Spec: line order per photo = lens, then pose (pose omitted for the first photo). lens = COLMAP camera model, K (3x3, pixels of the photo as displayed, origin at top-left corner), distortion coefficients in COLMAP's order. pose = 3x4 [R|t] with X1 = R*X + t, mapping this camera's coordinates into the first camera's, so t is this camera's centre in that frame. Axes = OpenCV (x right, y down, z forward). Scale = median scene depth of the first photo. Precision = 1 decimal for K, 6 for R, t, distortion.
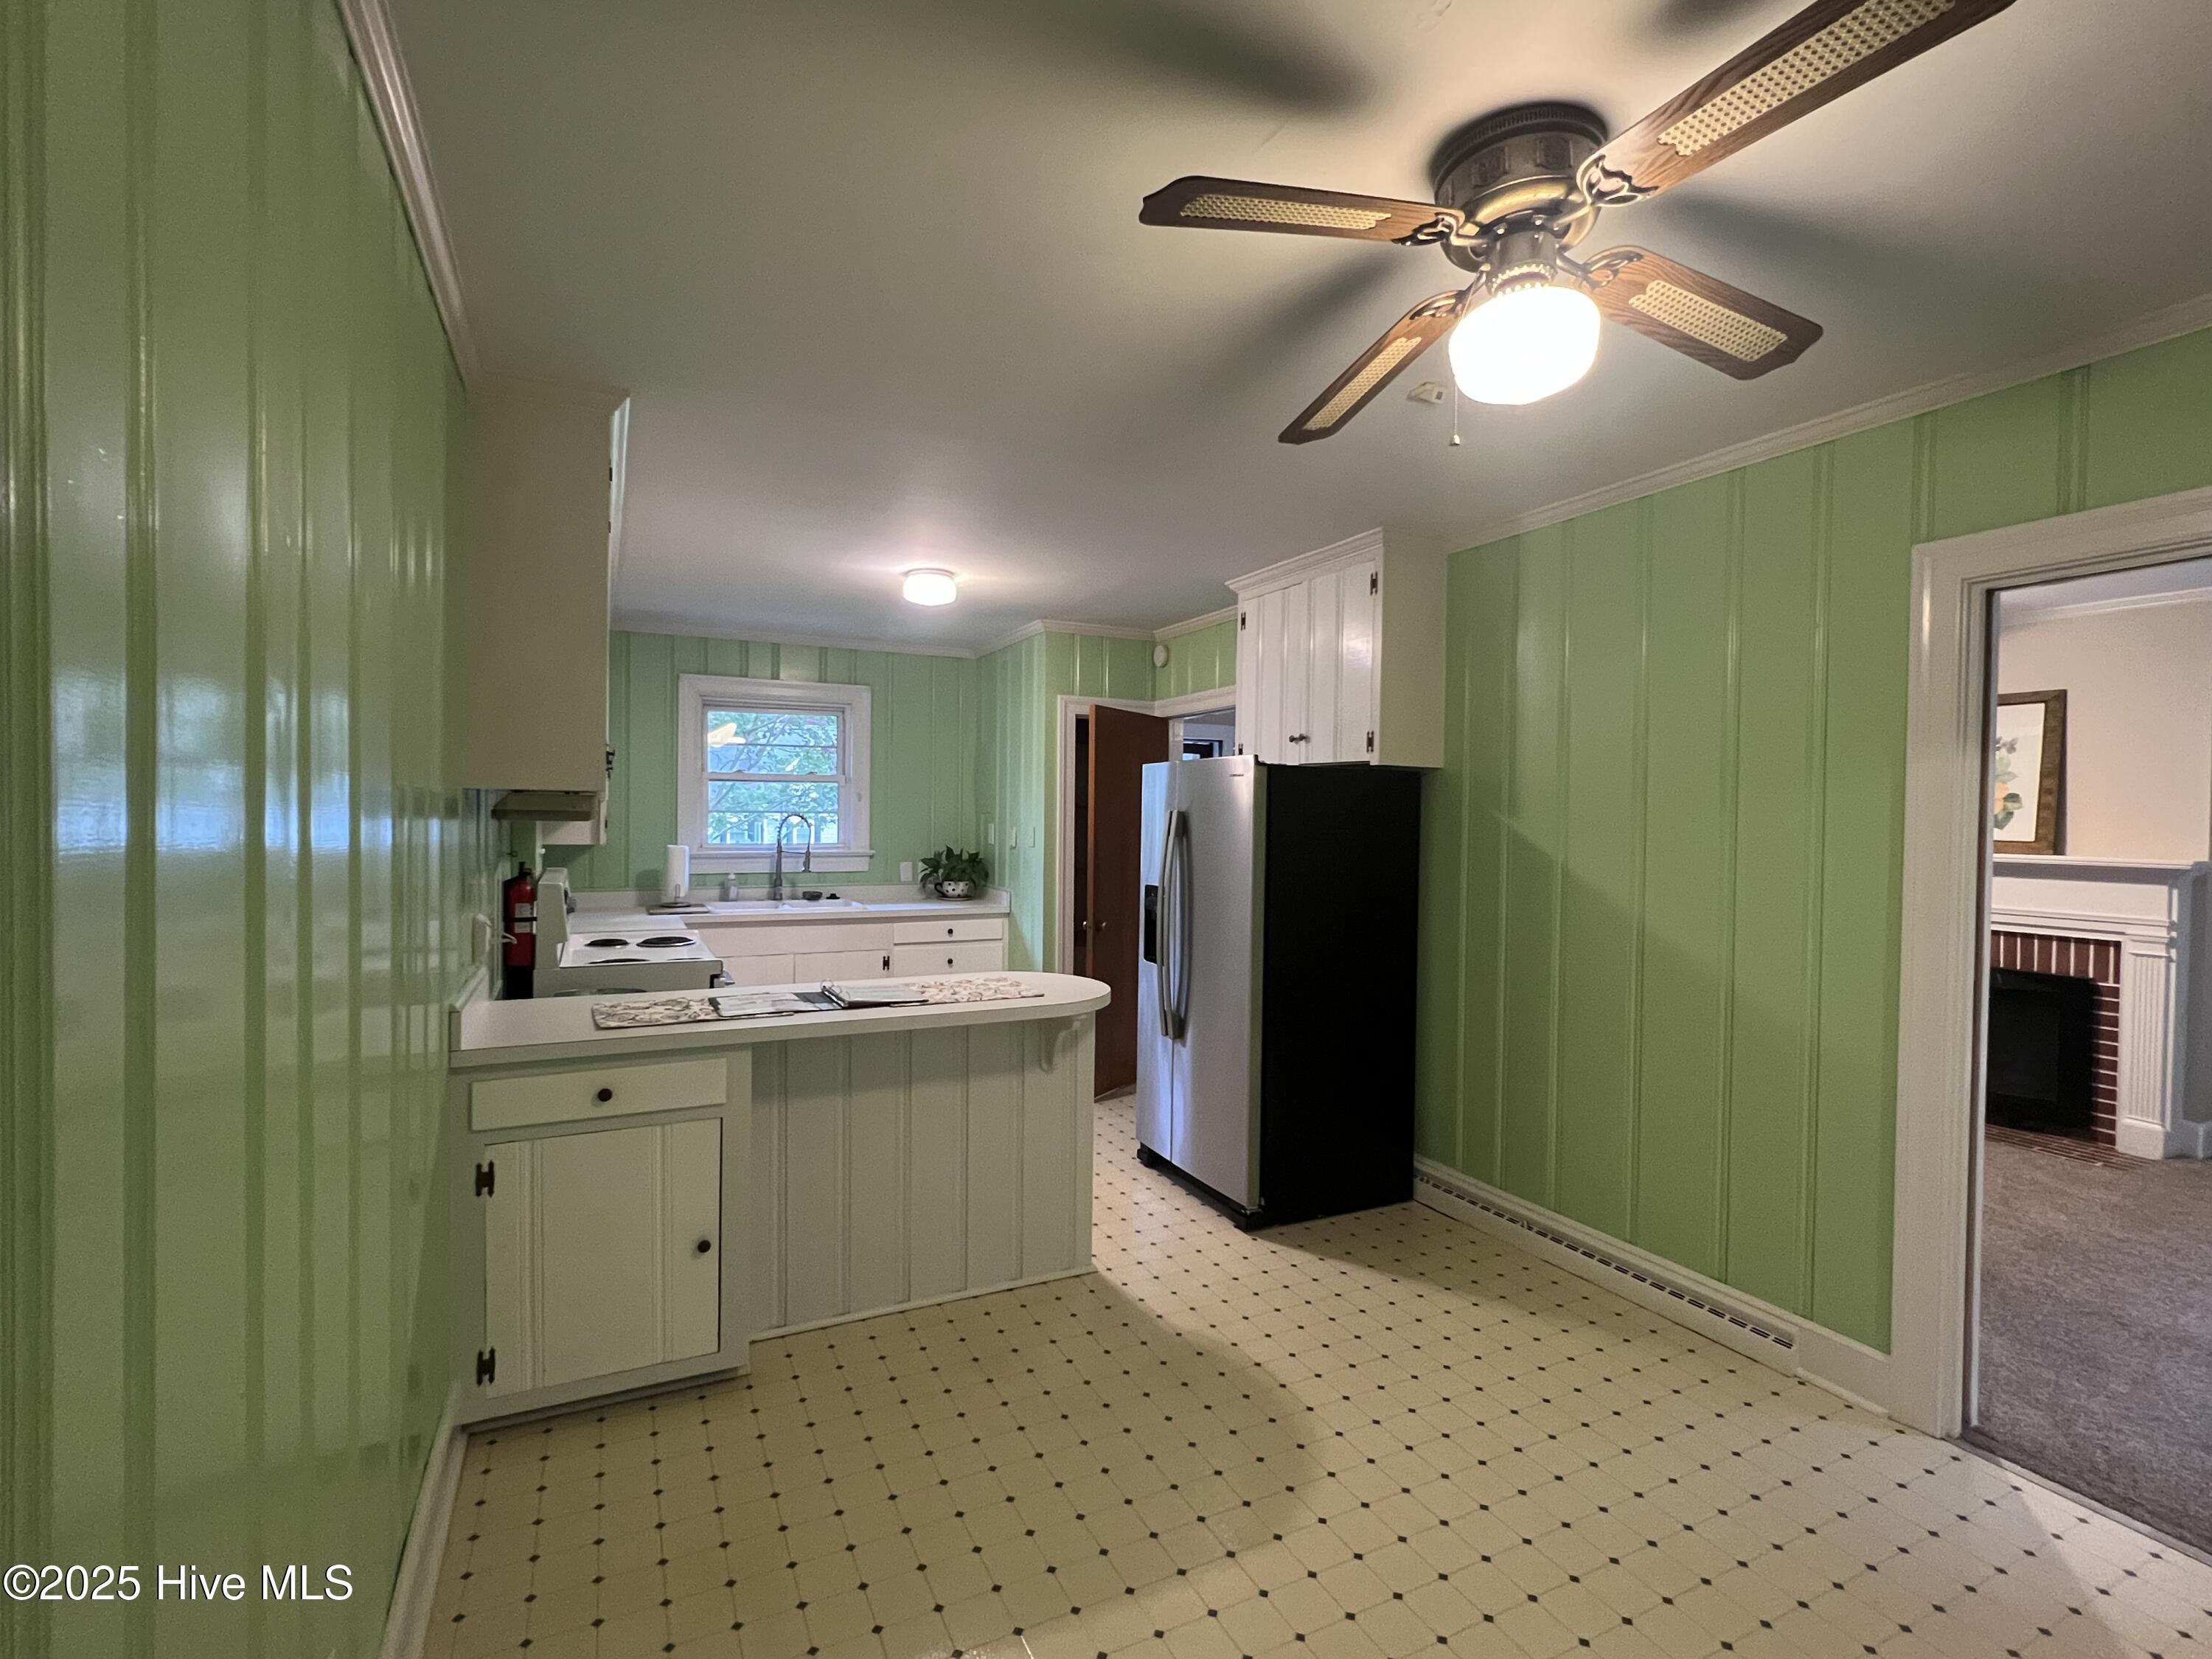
lens RADIAL K [[1015.4, 0, 1108.3], [0, 1015.4, 837.9], [0, 0, 1]] dist [0.000186, 0.000016]
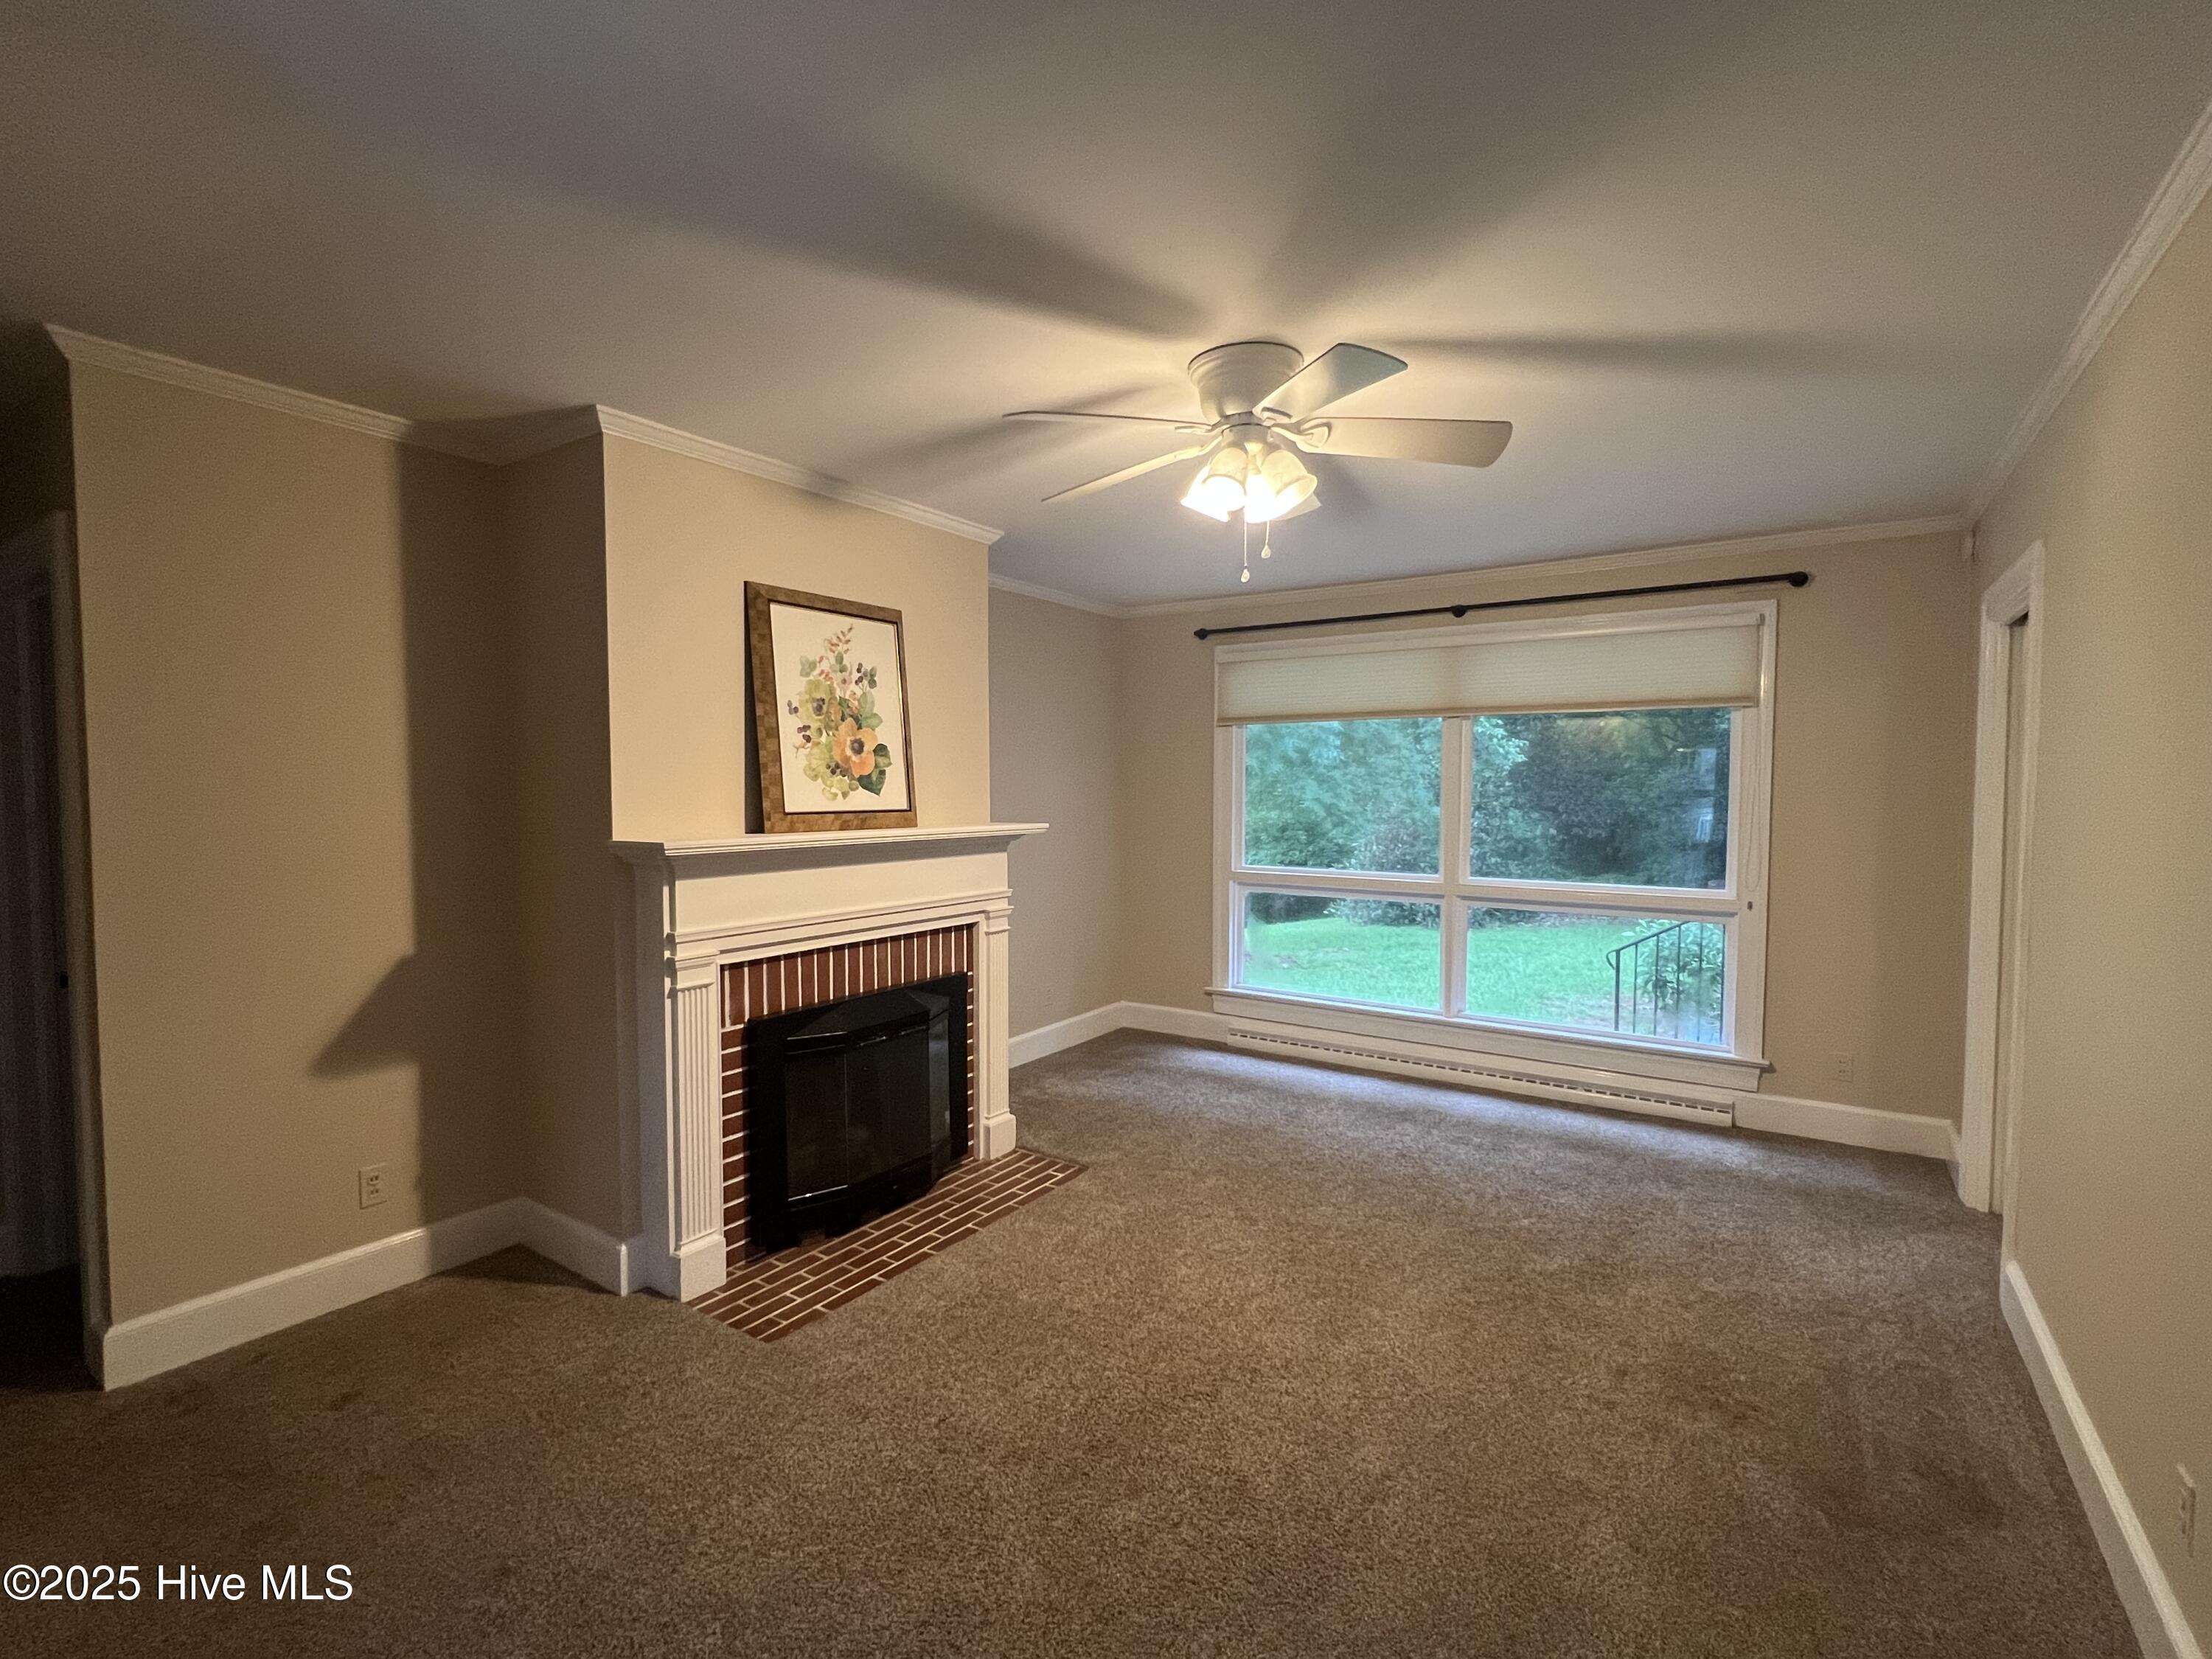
lens RADIAL K [[1015.4, 0, 1106.0], [0, 1015.4, 831.9], [0, 0, 1]] dist [0.000186, 0.000016]
pose [[-0.490492, -0.054764, 0.869723, 0.183011], [0.006800, 0.997753, 0.066660, -0.029345], [-0.871419, 0.038611, -0.489017, 1.240941]]
